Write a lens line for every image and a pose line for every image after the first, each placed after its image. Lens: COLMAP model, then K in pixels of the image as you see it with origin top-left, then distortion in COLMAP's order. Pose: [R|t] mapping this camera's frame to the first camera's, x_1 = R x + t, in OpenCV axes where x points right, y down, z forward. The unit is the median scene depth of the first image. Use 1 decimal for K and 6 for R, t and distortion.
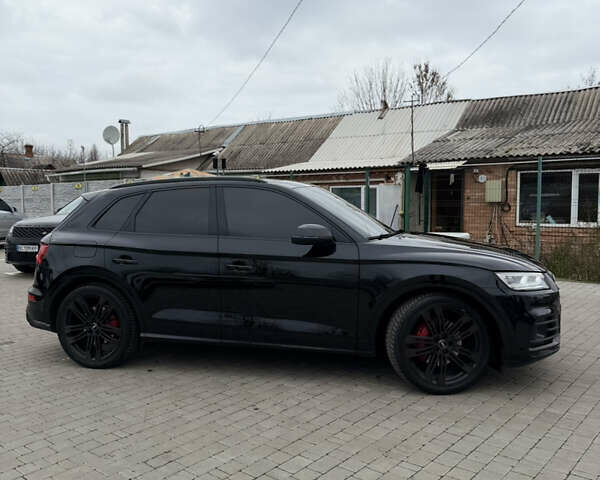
lens RADIAL K [[572.4, 0, 301.4], [0, 572.4, 239.4], [0, 0, 1]] dist [0.001753, 0.000000]
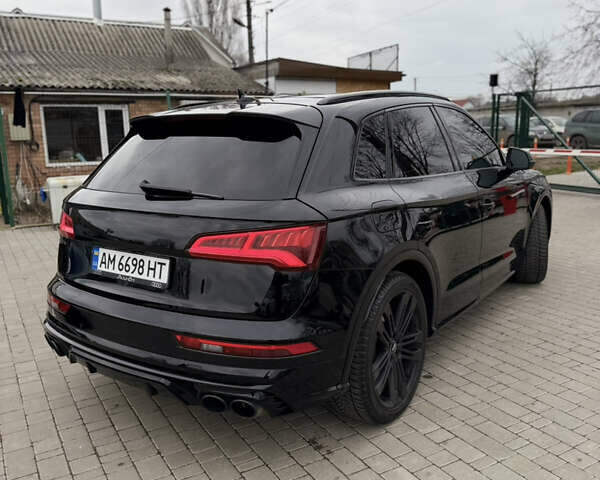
lens RADIAL K [[572.4, 0, 301.7], [0, 572.4, 240.0], [0, 0, 1]] dist [0.001753, 0.000000]
pose [[0.332462, -0.173207, 0.927075, -0.353339], [0.081473, 0.984591, 0.154735, -0.018411], [-0.939591, 0.024088, 0.341451, 0.348719]]
